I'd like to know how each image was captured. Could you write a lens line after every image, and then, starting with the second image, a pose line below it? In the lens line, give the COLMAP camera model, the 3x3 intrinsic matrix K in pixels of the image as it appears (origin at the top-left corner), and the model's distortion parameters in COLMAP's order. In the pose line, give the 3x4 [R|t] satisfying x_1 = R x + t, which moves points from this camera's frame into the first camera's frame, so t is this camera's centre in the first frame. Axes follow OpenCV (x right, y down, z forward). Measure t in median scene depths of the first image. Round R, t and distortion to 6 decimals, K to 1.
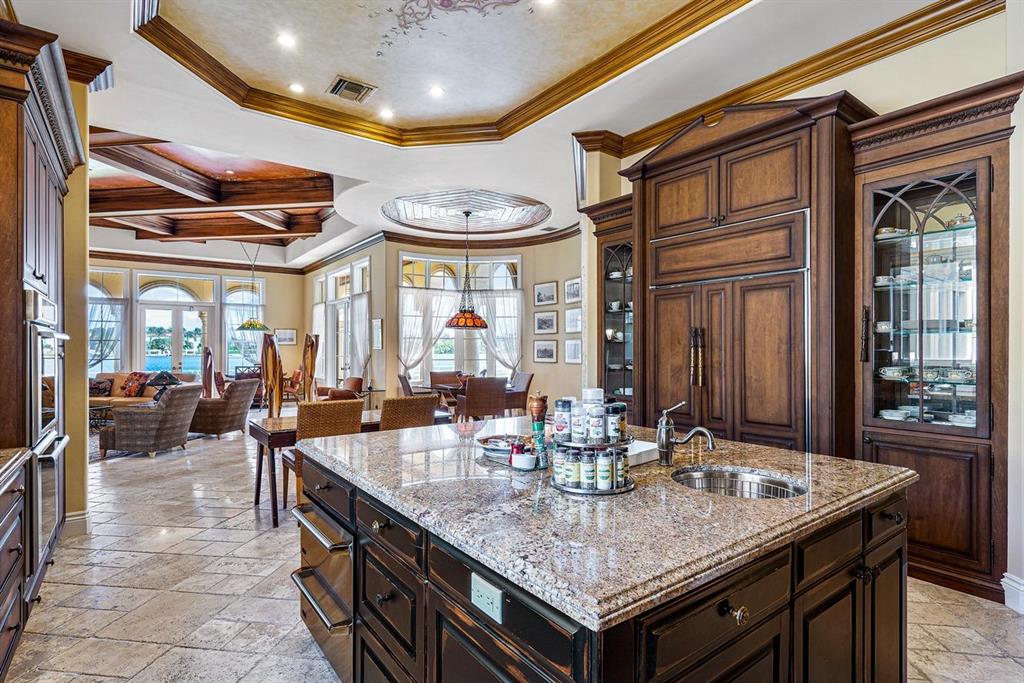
lens RADIAL K [[523.3, 0, 521.0], [0, 523.3, 347.7], [0, 0, 1]] dist [-0.000646, -0.000188]
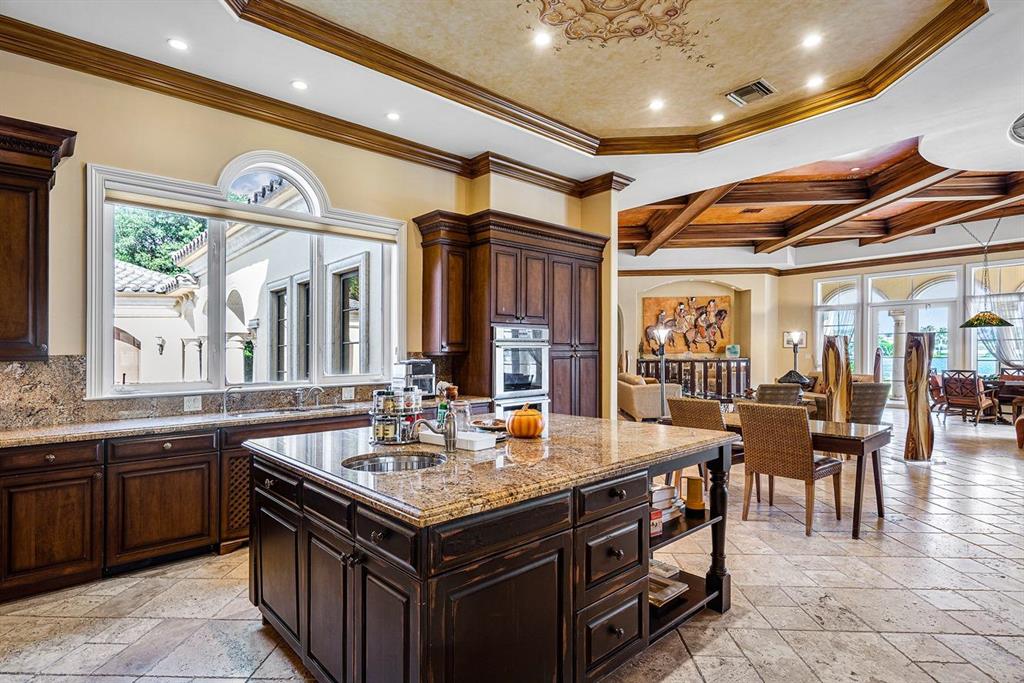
lens RADIAL K [[500.0, 0, 471.2], [0, 500.0, 354.3], [0, 0, 1]] dist [0.000831, 0.000226]
pose [[0.041034, 0.003761, -0.999151, 0.287631], [0.009512, 0.999946, 0.004155, -0.001137], [0.999112, -0.009674, 0.040996, 0.200170]]
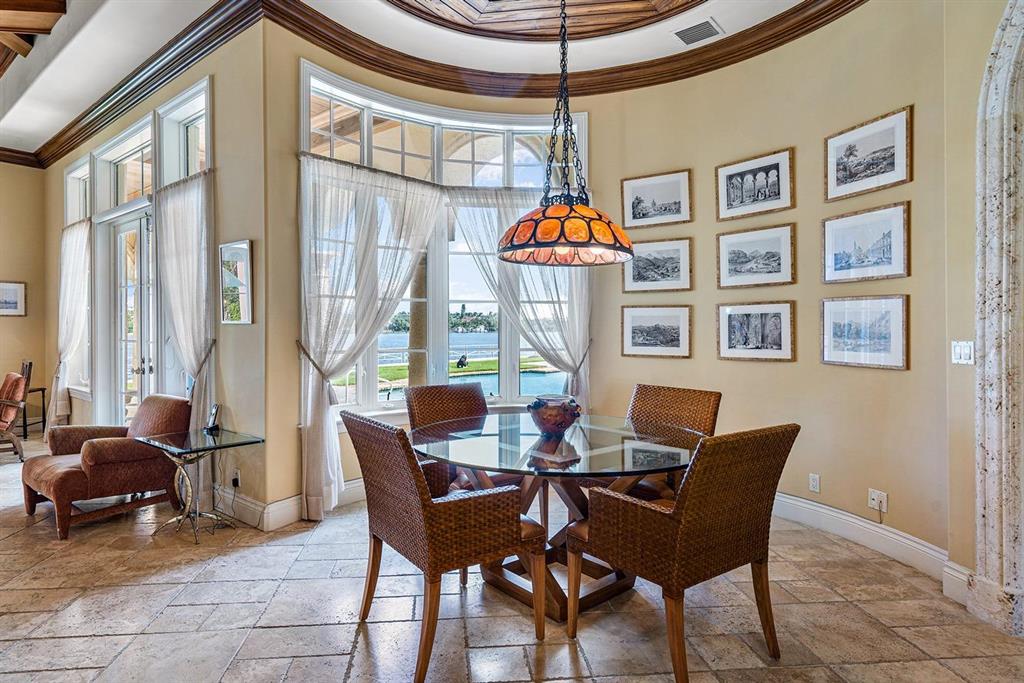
lens RADIAL K [[558.1, 0, 512.0], [0, 558.1, 341.5], [0, 0, 1]] dist [0.000351, 0.000126]
pose [[0.968545, -0.001285, 0.248837, -0.184877], [-0.004869, 0.999697, 0.024112, 0.004816], [-0.248793, -0.024565, 0.968245, 0.572173]]
